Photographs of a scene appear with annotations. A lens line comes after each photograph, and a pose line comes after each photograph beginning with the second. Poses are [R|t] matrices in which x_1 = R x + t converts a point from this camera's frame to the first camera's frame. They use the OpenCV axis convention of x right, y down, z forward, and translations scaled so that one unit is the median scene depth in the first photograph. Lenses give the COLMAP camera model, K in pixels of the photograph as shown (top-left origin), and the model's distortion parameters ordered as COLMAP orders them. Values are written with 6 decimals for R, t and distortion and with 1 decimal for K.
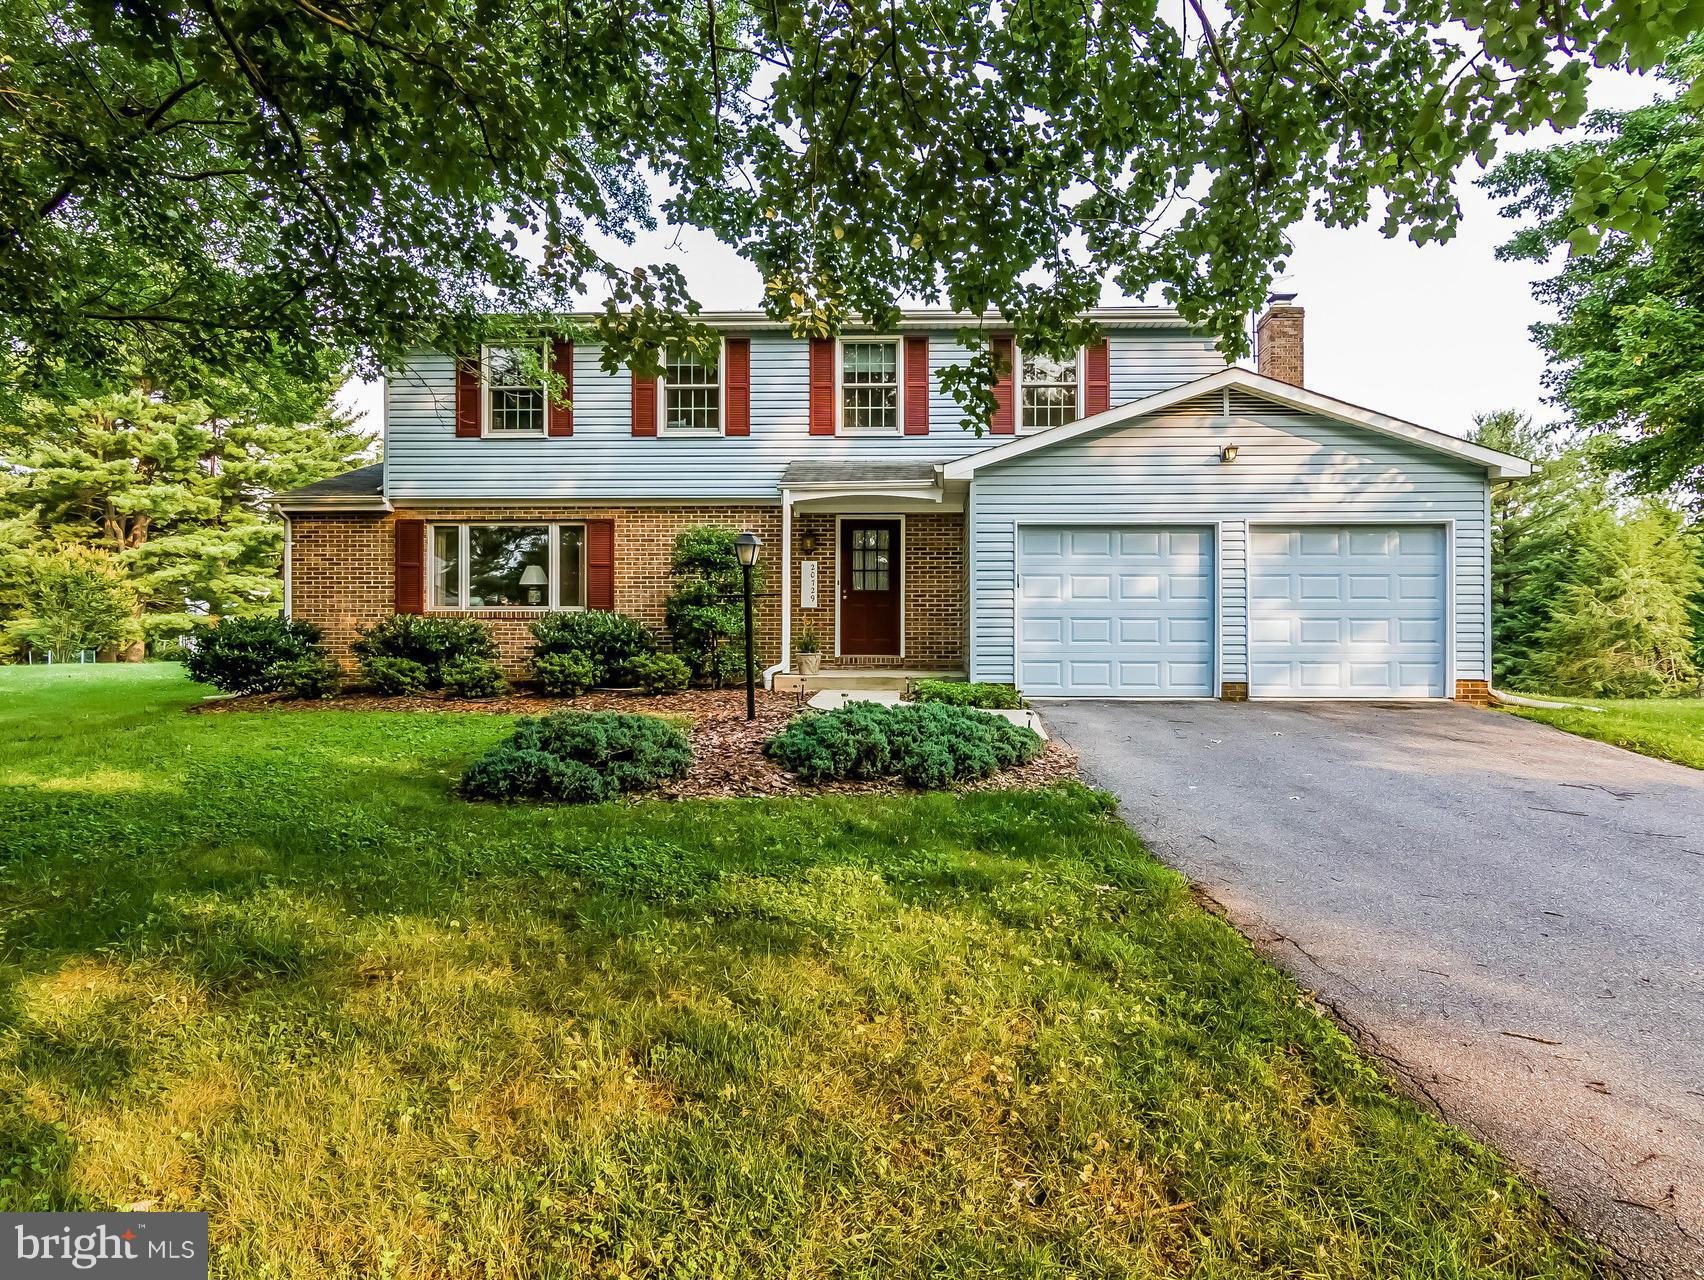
lens RADIAL K [[1001.3, 0, 808.7], [0, 1001.3, 638.9], [0, 0, 1]] dist [-0.000003, 0.000725]
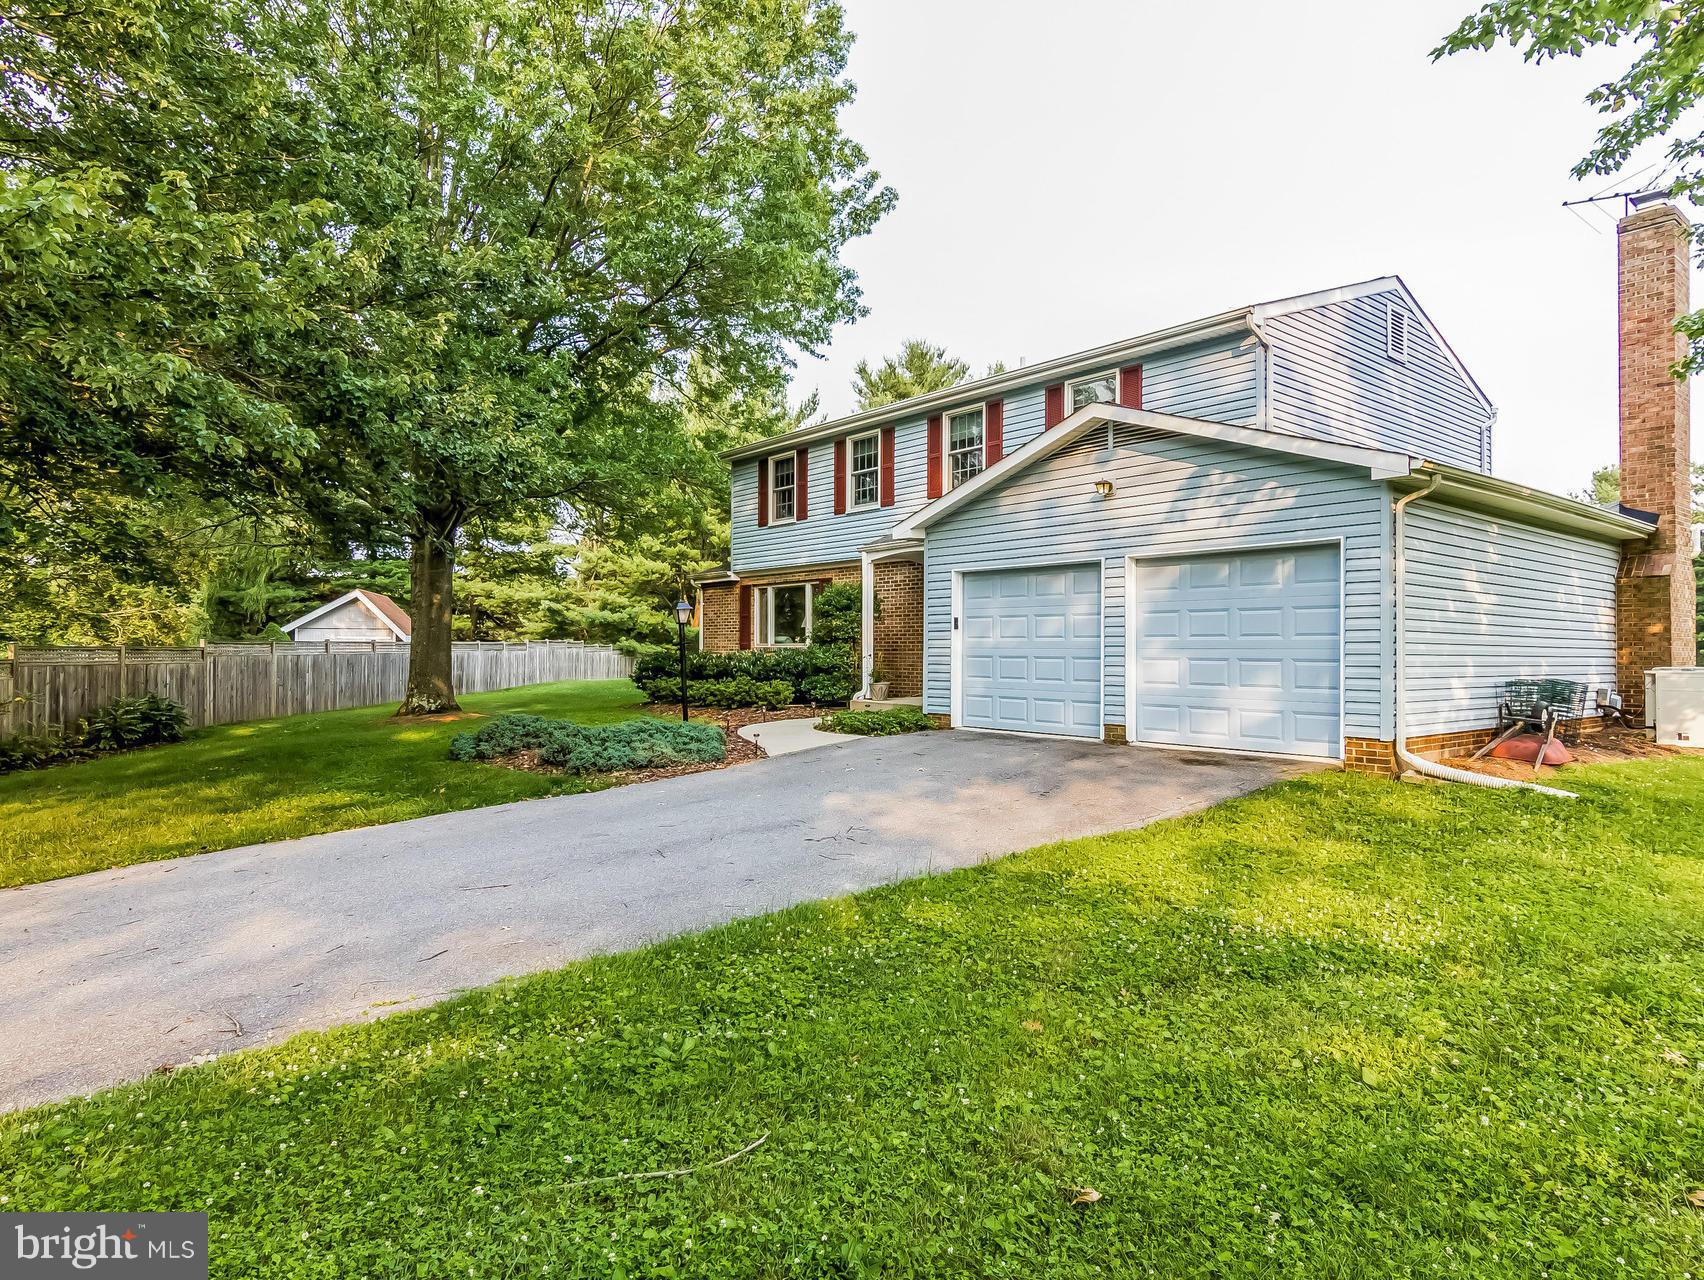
lens RADIAL K [[985.4, 0, 852.0], [0, 985.4, 640.0], [0, 0, 1]] dist [-0.002678, -0.000734]
pose [[0.660962, -0.006954, -0.750387, 0.840781], [0.000065, 0.999958, -0.009210, -0.025599], [0.750419, 0.006038, 0.660934, 0.160382]]
